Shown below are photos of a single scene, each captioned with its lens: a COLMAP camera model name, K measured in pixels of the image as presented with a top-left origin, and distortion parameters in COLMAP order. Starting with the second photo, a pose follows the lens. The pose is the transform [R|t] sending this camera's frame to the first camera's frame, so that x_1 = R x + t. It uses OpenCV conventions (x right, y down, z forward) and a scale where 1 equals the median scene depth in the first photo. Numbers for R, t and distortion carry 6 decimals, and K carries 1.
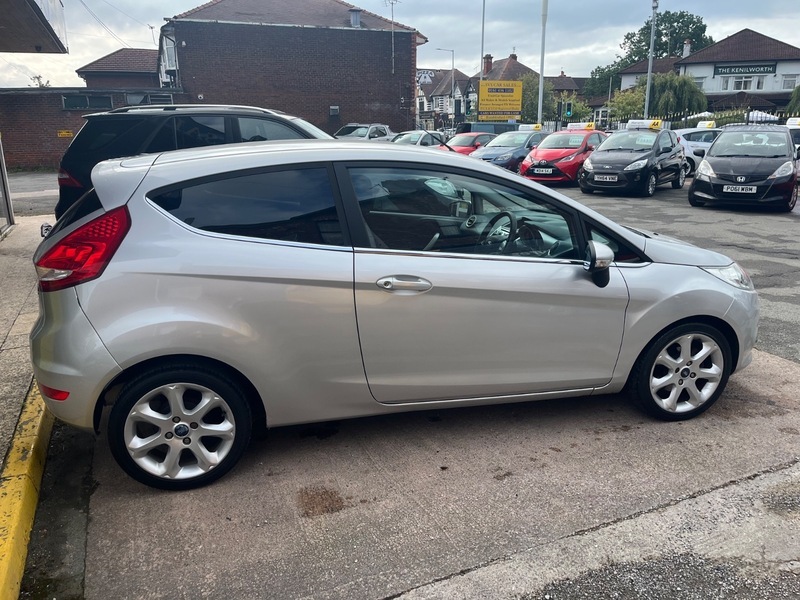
lens RADIAL K [[651.0, 0, 391.8], [0, 651.0, 300.1], [0, 0, 1]] dist [-0.008744, -0.020354]
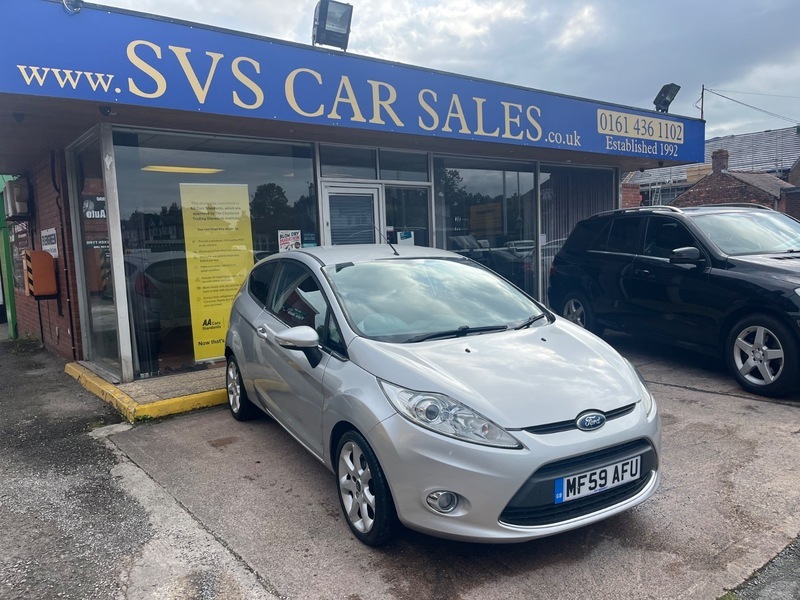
lens RADIAL K [[651.0, 0, 391.8], [0, 651.0, 300.1], [0, 0, 1]] dist [-0.008744, -0.020354]
pose [[0.209433, 0.100026, -0.972694, 1.656835], [-0.217142, 0.974674, 0.053477, -0.262467], [0.953408, 0.200012, 0.225848, 0.948342]]
